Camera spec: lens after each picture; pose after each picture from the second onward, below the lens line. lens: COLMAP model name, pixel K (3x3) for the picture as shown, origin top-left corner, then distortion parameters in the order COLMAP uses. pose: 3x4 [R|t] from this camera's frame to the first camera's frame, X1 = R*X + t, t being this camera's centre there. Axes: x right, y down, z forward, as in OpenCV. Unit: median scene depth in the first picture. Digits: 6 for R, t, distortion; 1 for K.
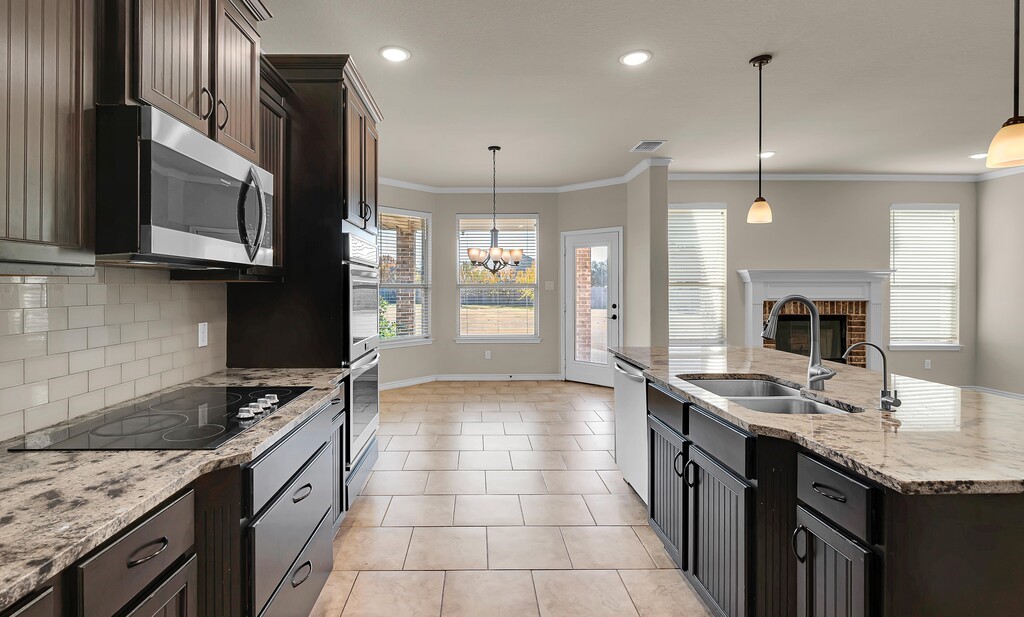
lens RADIAL K [[482.3, 0, 490.0], [0, 482.3, 286.5], [0, 0, 1]] dist [-0.000311, -0.000106]
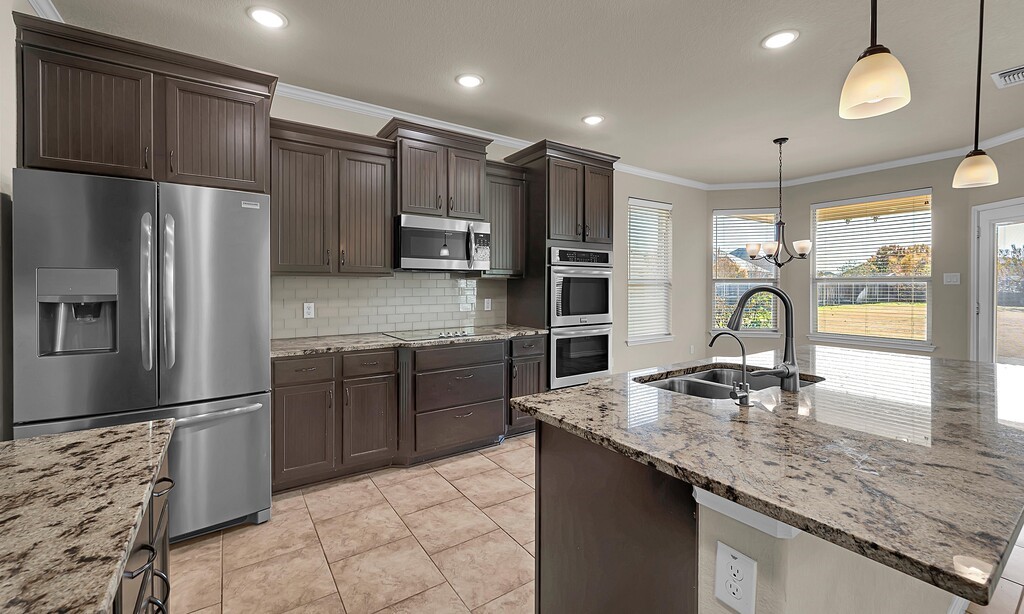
lens RADIAL K [[417.2, 0, 491.5], [0, 417.2, 288.7], [0, 0, 1]] dist [-0.003201, -0.000848]
pose [[0.523618, 0.010324, -0.851891, 0.354371], [0.001682, 0.999912, 0.013151, 0.004196], [0.851952, -0.008319, 0.523555, 0.041551]]
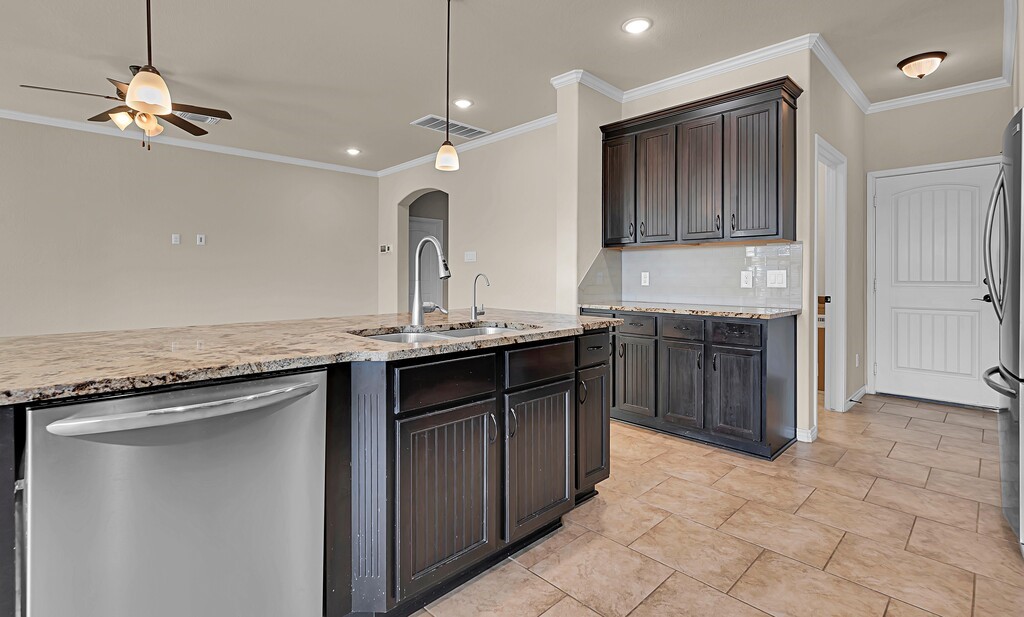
lens RADIAL K [[482.3, 0, 495.8], [0, 482.3, 278.2], [0, 0, 1]] dist [-0.000311, -0.000106]
pose [[-0.671433, -0.002160, 0.741062, -0.083518], [-0.002958, 0.999996, 0.000234, 0.036050], [-0.741060, -0.002035, -0.671436, 0.543214]]
